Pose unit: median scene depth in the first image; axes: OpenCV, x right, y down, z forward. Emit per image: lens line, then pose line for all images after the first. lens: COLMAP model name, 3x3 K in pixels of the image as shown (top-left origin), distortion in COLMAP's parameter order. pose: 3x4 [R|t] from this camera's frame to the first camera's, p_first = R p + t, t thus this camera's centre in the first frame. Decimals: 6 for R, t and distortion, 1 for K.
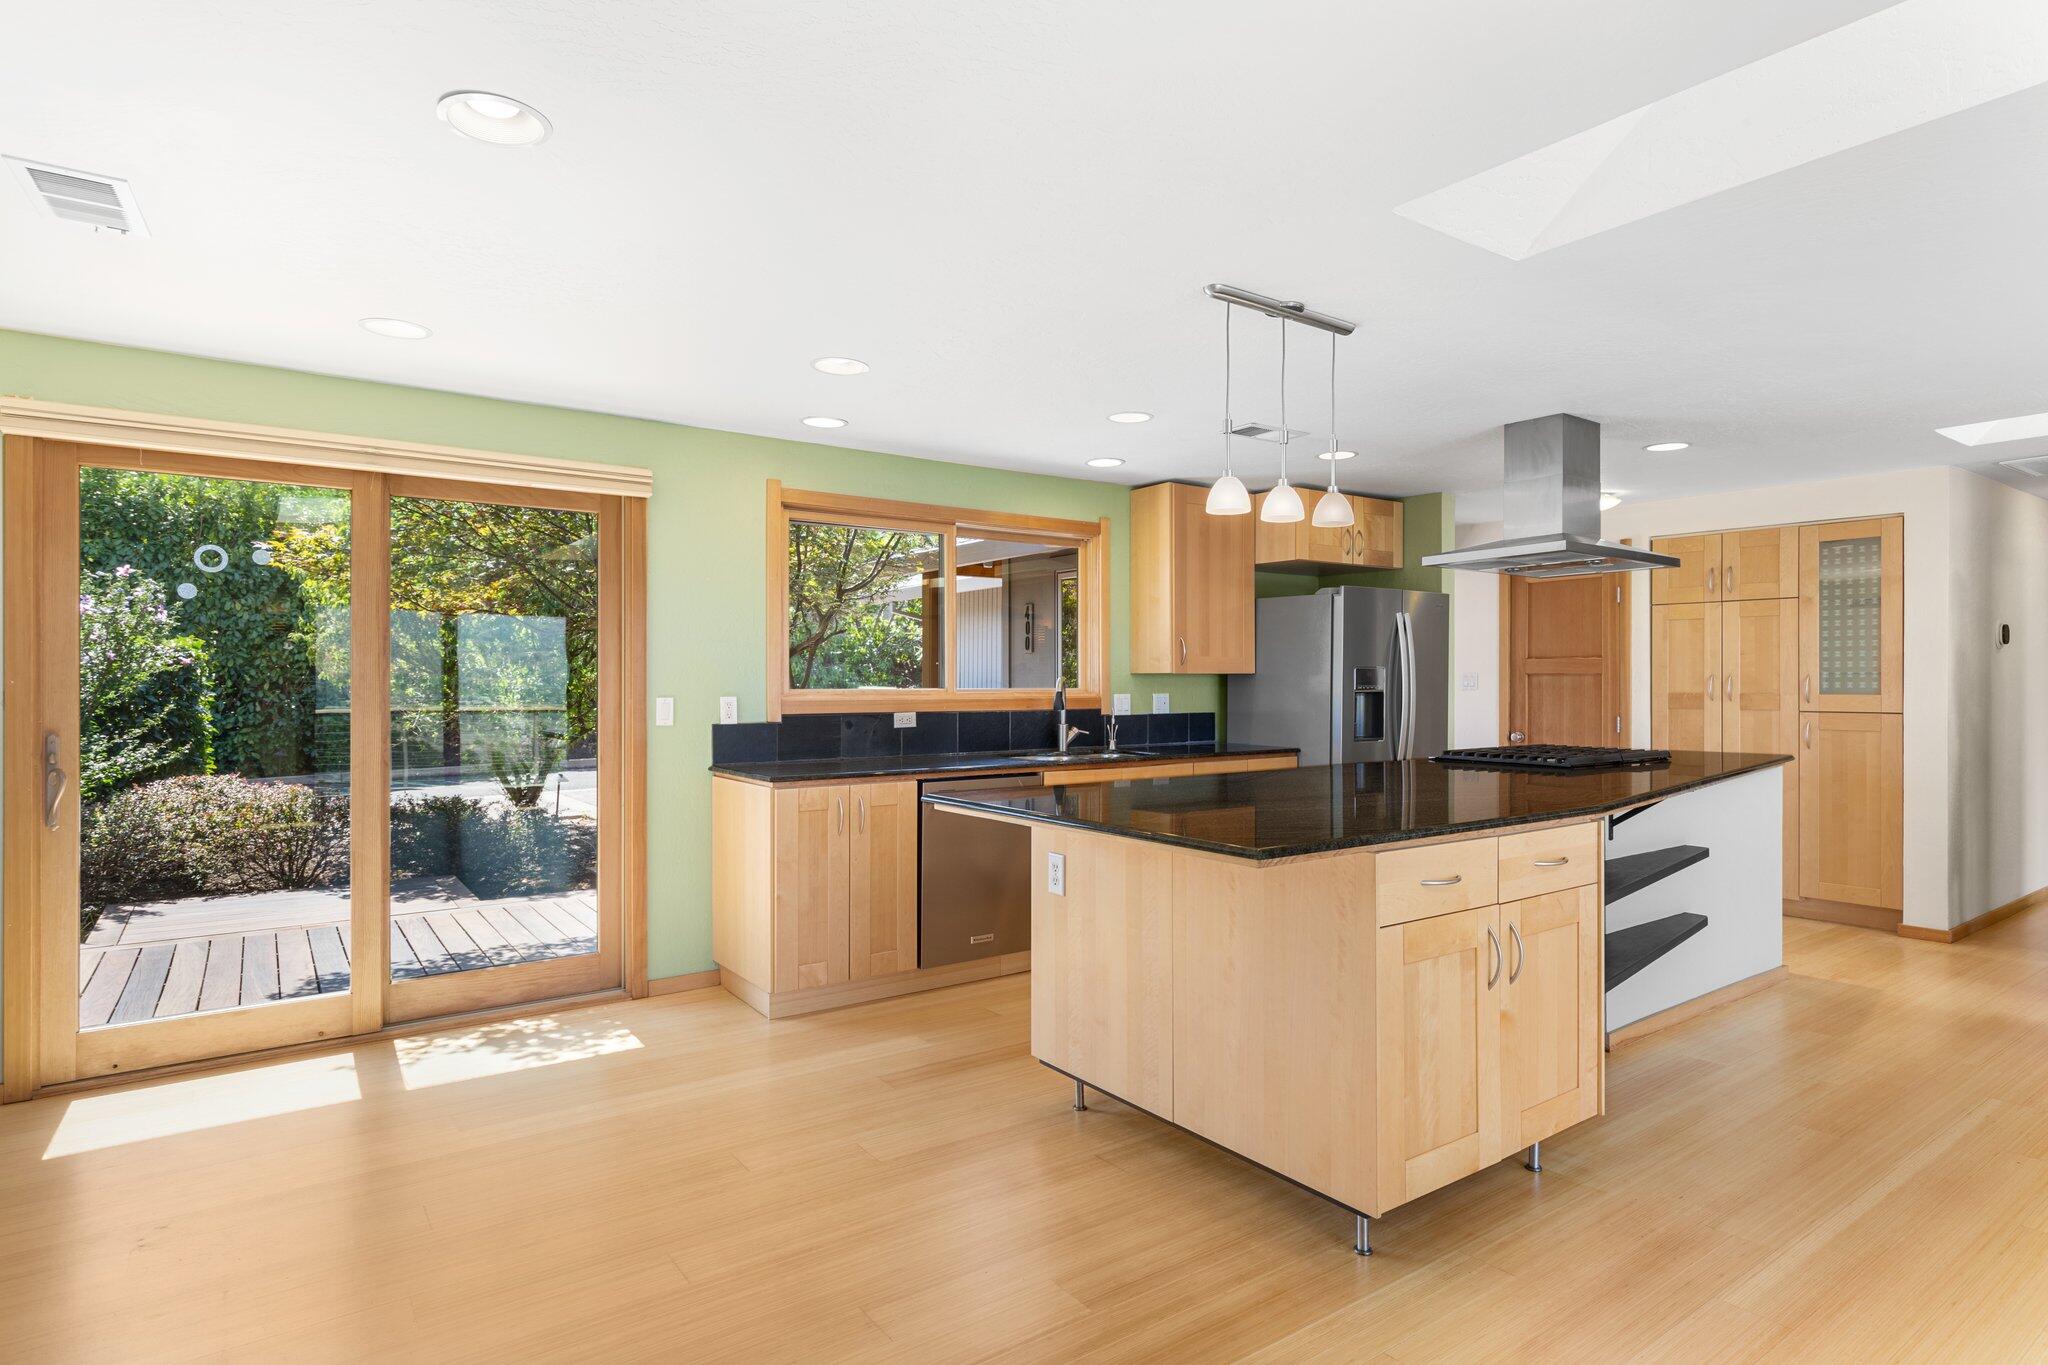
lens RADIAL K [[1087.0, 0, 1033.6], [0, 1087.0, 681.0], [0, 0, 1]] dist [-0.002312, 0.002410]
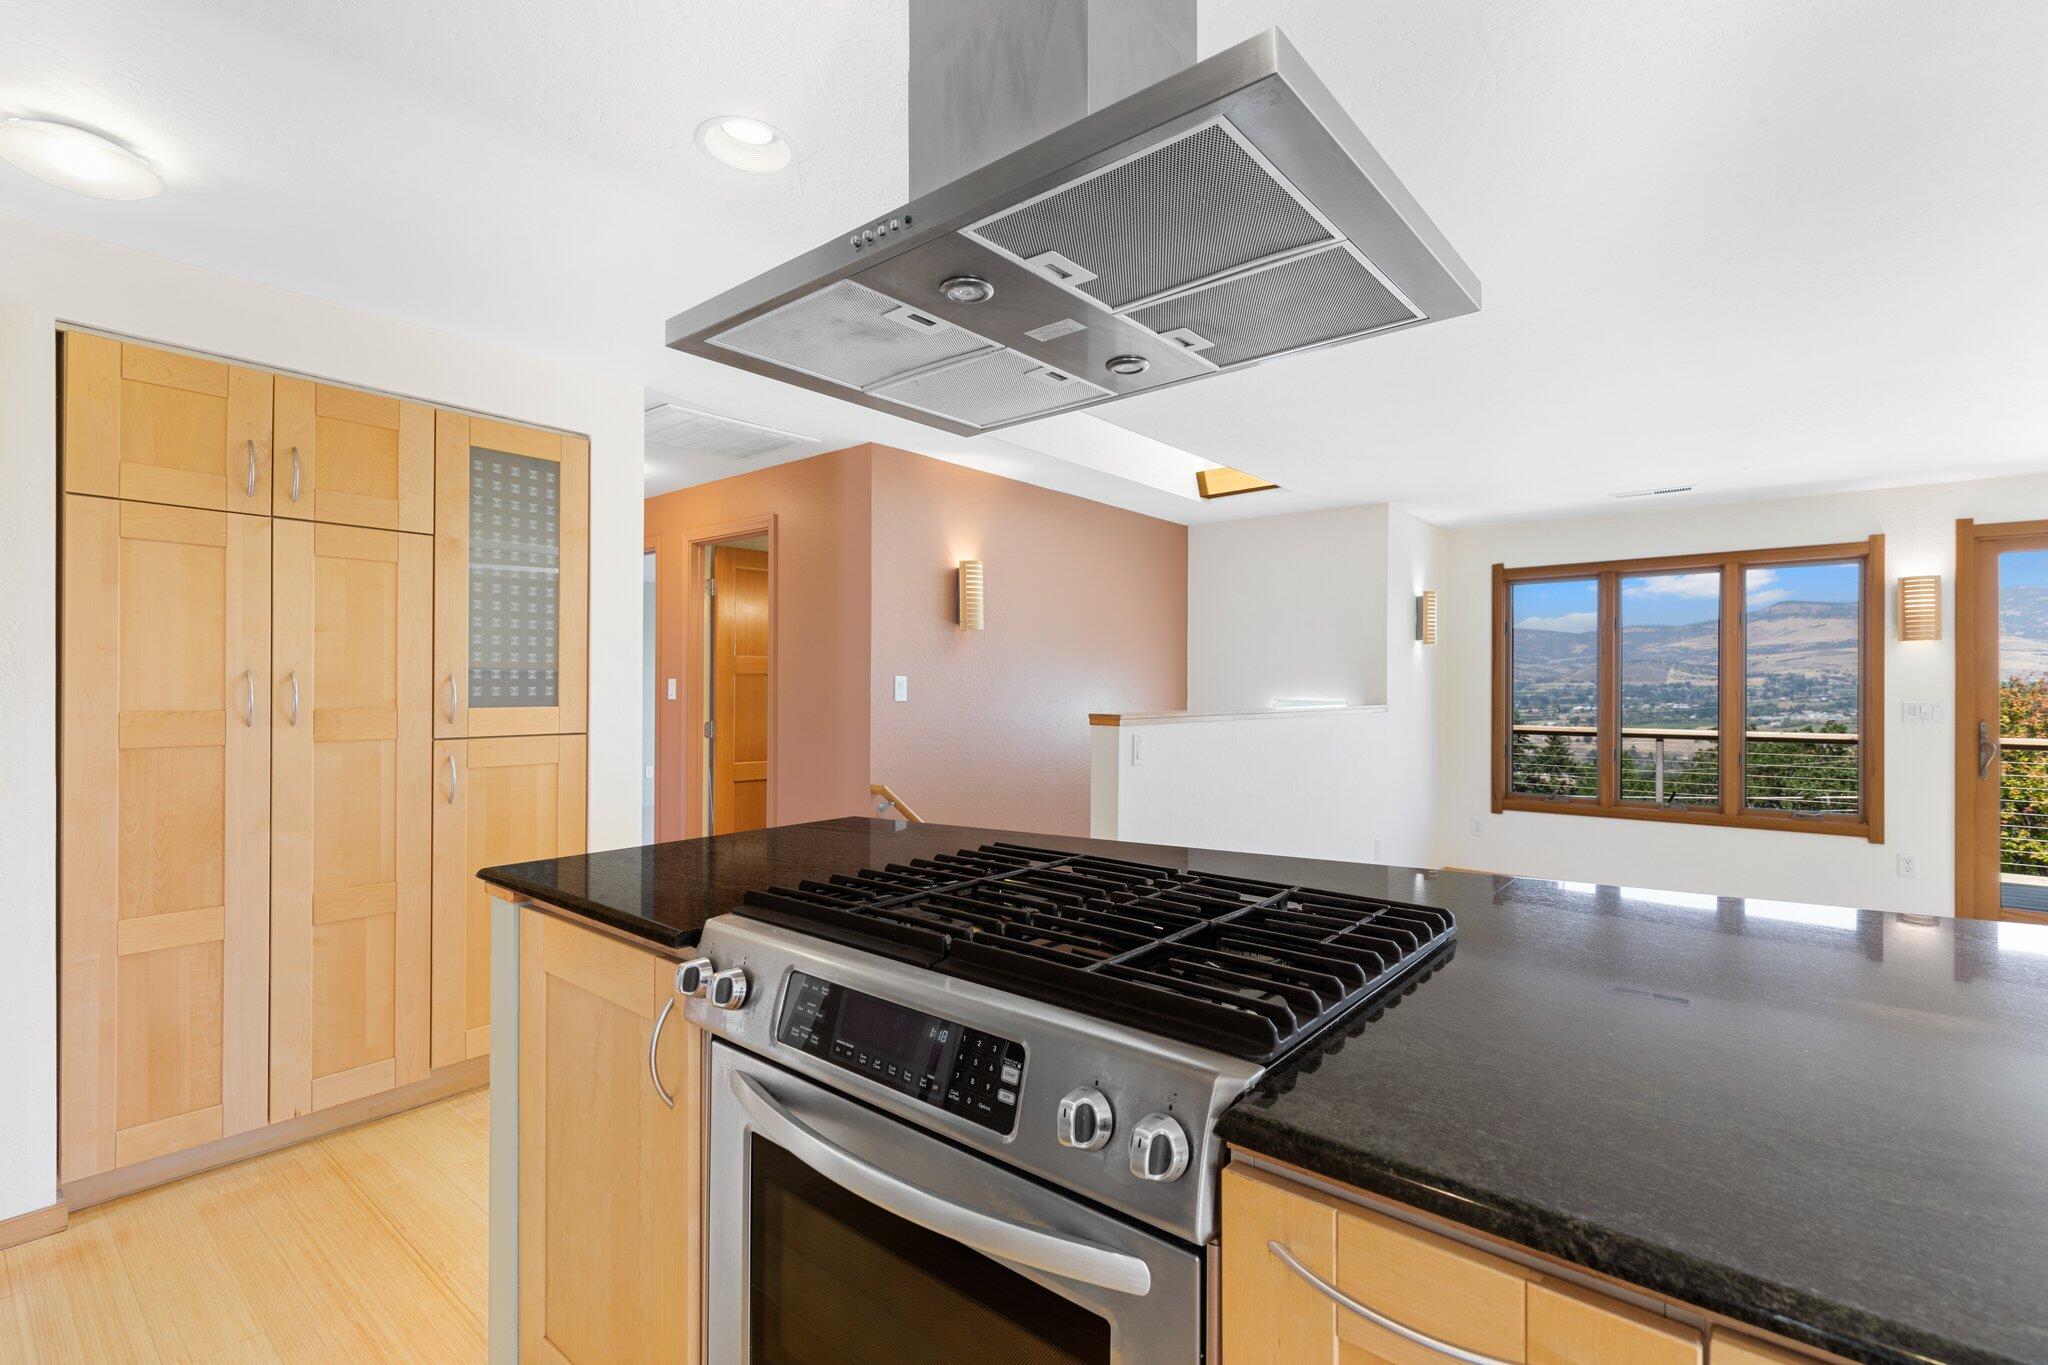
lens RADIAL K [[919.7, 0, 1033.8], [0, 919.7, 685.8], [0, 0, 1]] dist [0.005693, 0.000065]
pose [[-0.261456, -0.000413, 0.965215, 0.177417], [-0.001535, 0.999999, 0.000012, 0.000037], [-0.965214, -0.001478, -0.261456, 0.884659]]
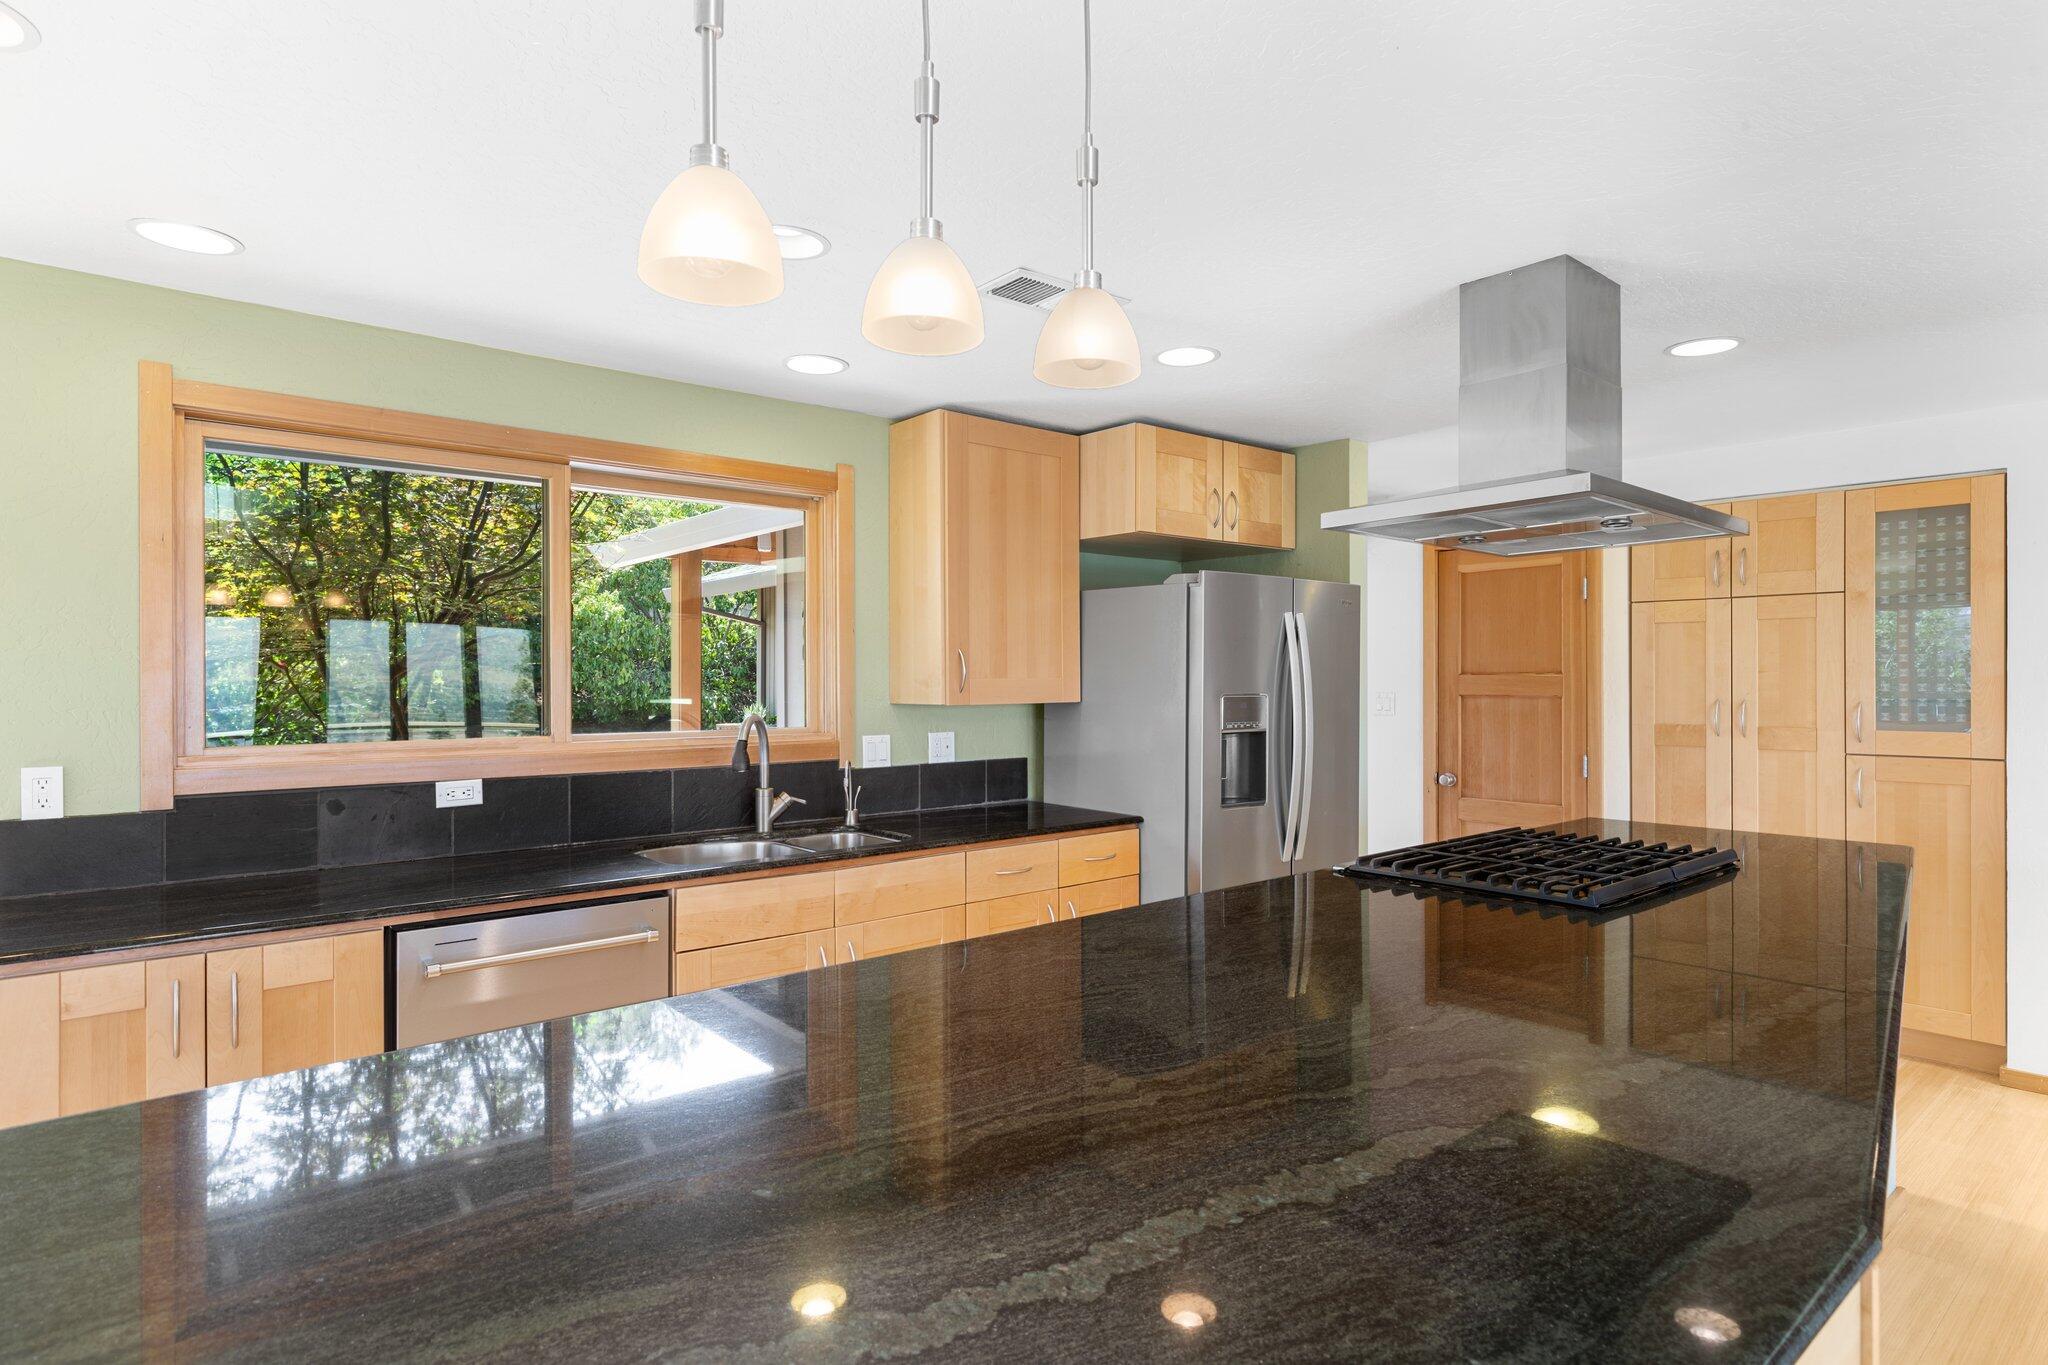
lens RADIAL K [[1087.0, 0, 1035.3], [0, 1087.0, 680.3], [0, 0, 1]] dist [-0.002312, 0.002410]
pose [[0.996480, -0.002759, 0.083788, 0.132346], [0.002882, 0.999995, -0.001350, -0.021695], [-0.083784, 0.001587, 0.996483, 0.368097]]
